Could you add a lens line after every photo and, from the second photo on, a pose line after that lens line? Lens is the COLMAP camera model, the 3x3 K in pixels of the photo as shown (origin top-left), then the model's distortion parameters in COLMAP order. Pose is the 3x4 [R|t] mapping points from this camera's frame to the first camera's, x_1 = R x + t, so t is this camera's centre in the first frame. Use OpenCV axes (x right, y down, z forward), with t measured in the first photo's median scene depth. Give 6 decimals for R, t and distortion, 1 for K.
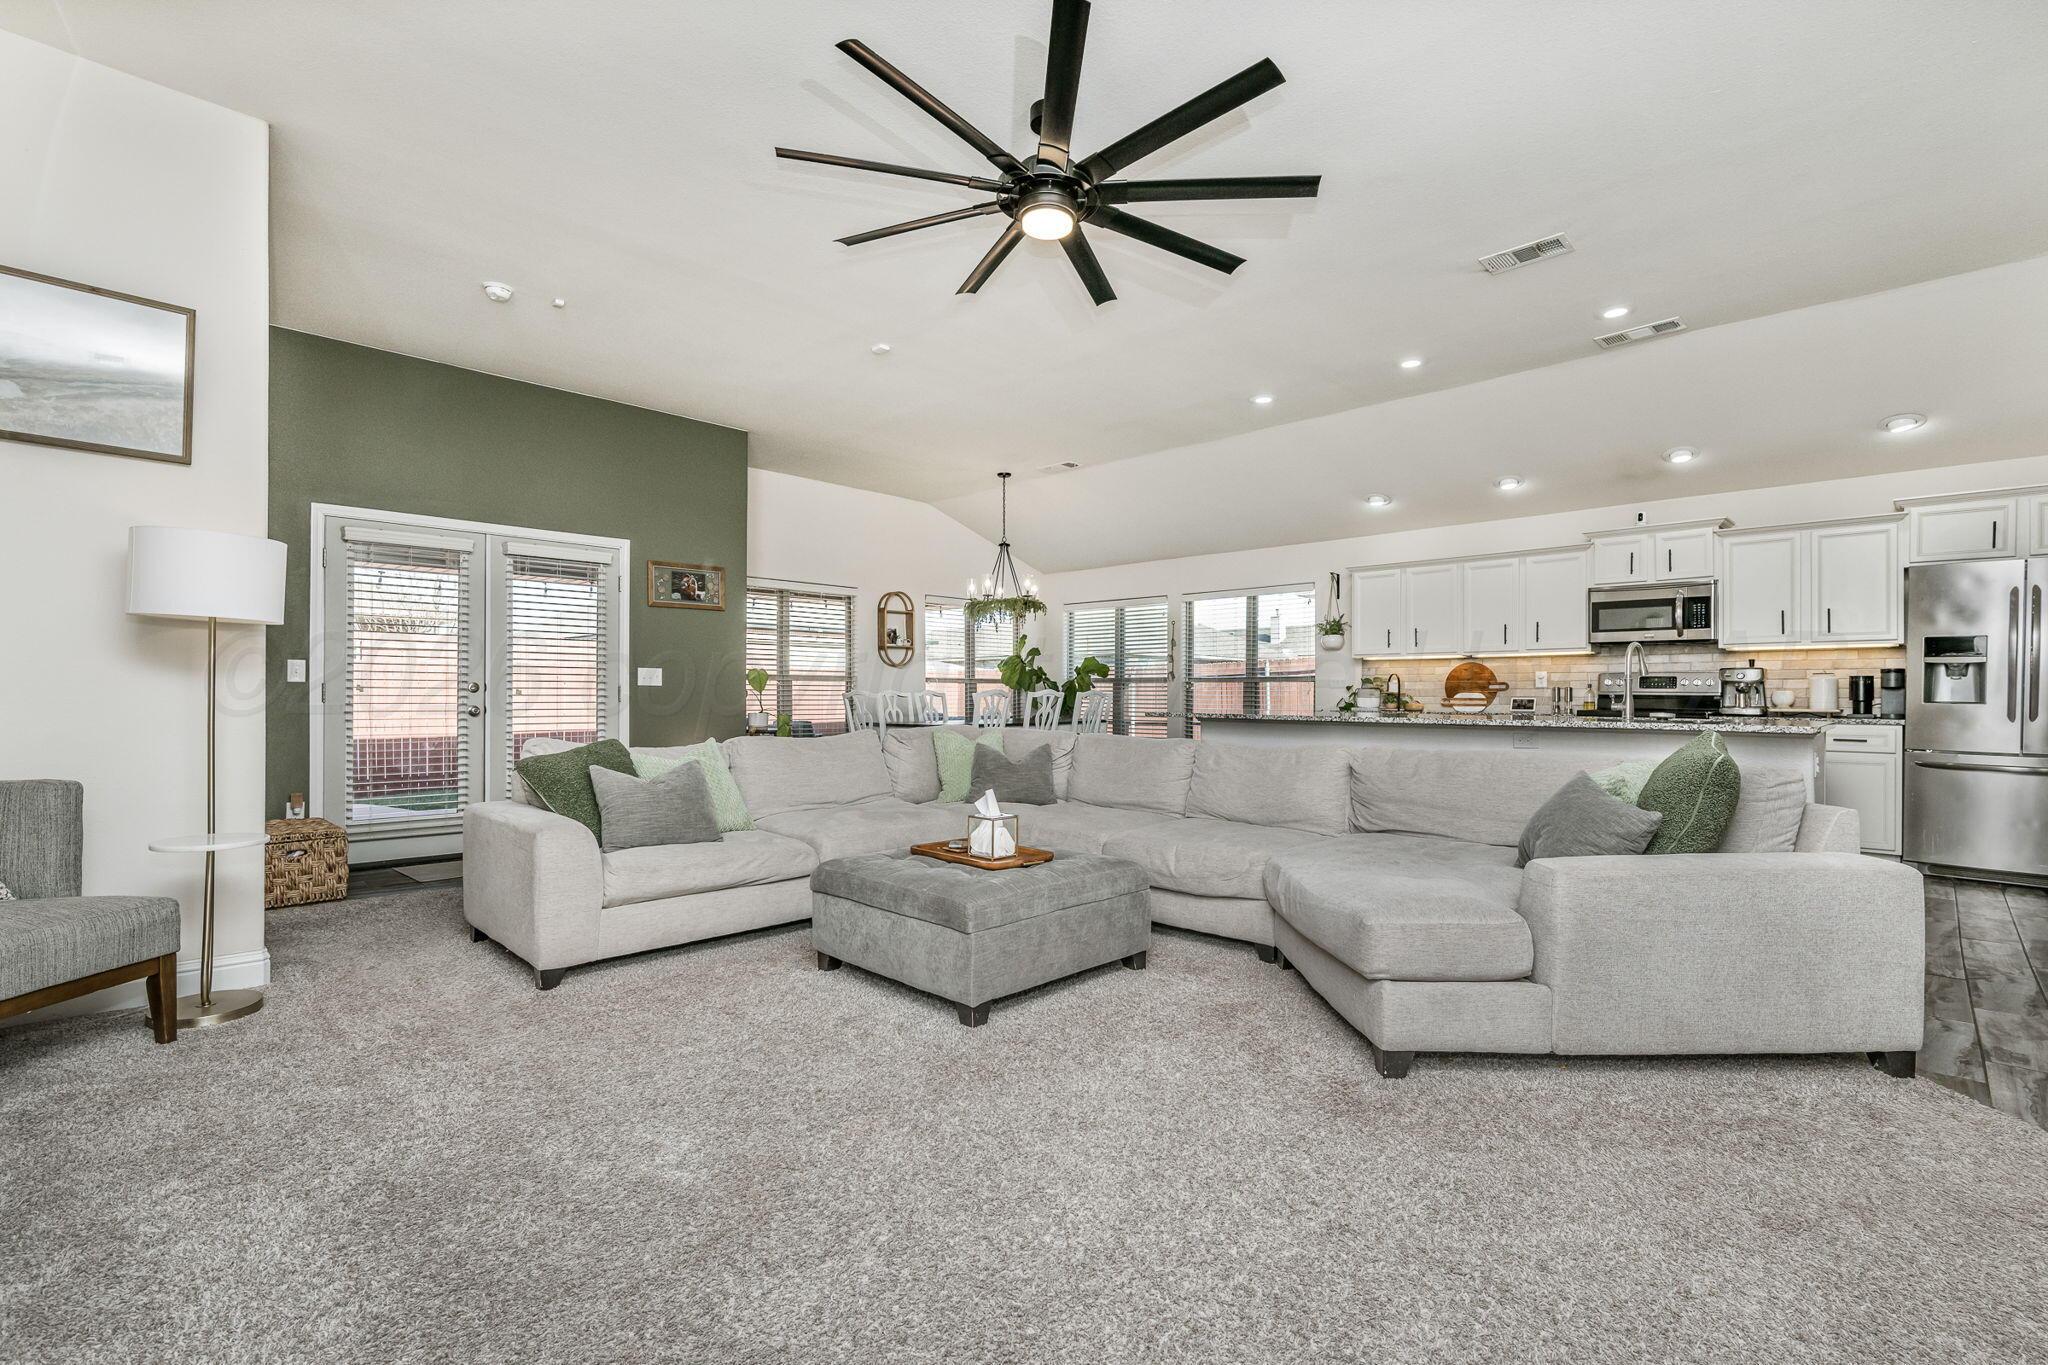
lens RADIAL K [[936.0, 0, 1024.3], [0, 936.0, 694.6], [0, 0, 1]] dist [0.001903, 0.000378]
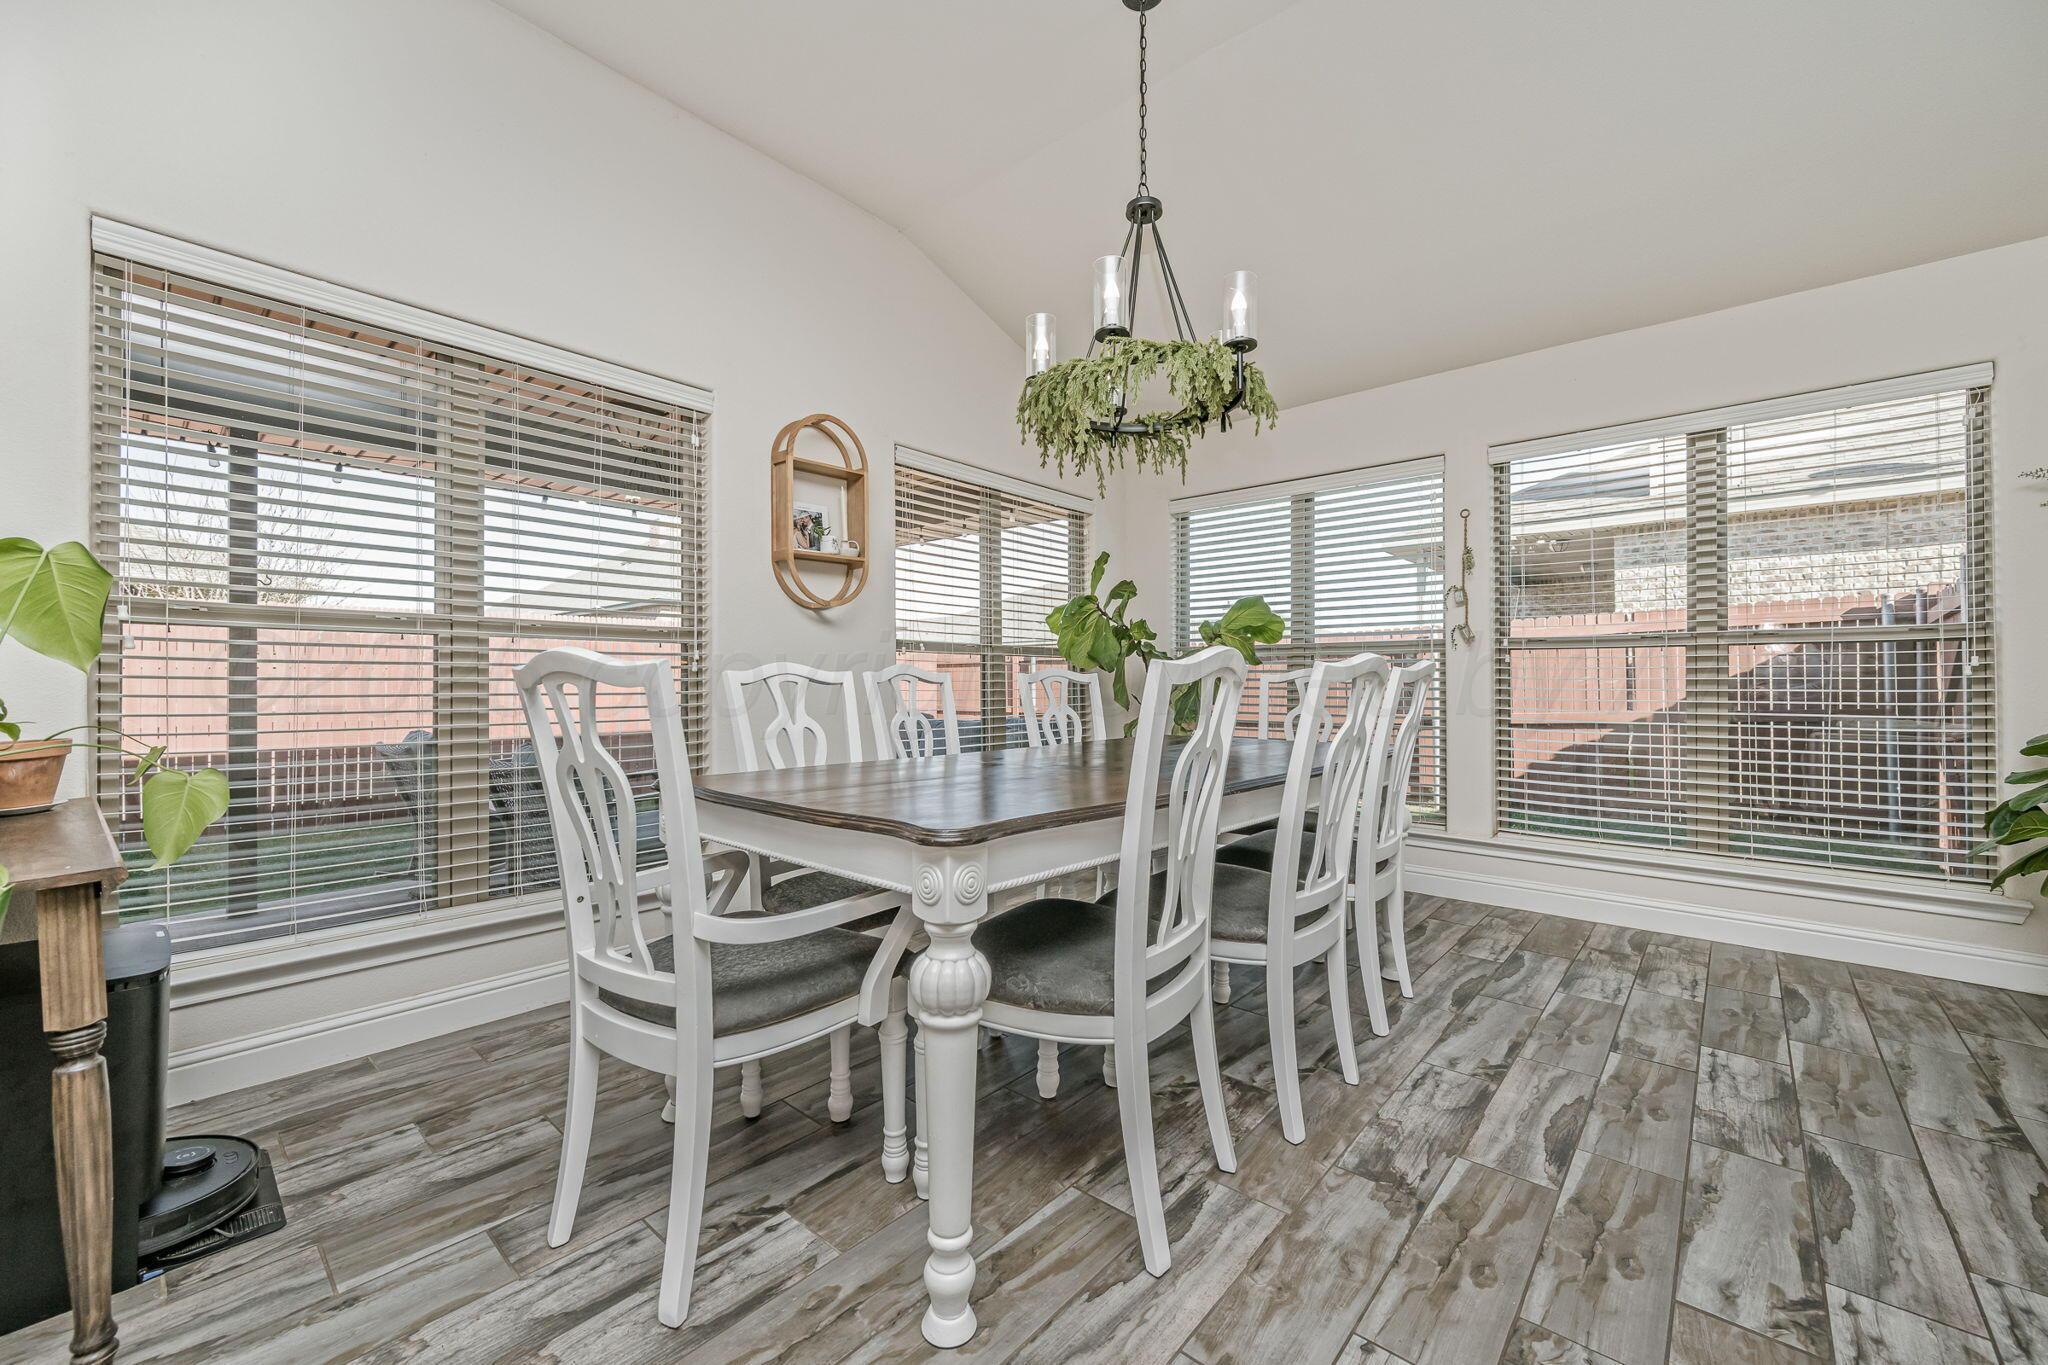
lens RADIAL K [[808.0, 0, 1016.8], [0, 808.0, 687.7], [0, 0, 1]] dist [0.000857, 0.000041]
pose [[0.998099, -0.007595, 0.061164, -0.075333], [0.007192, 0.999951, 0.006808, 0.000837], [-0.061213, -0.006356, 0.998105, 0.648249]]
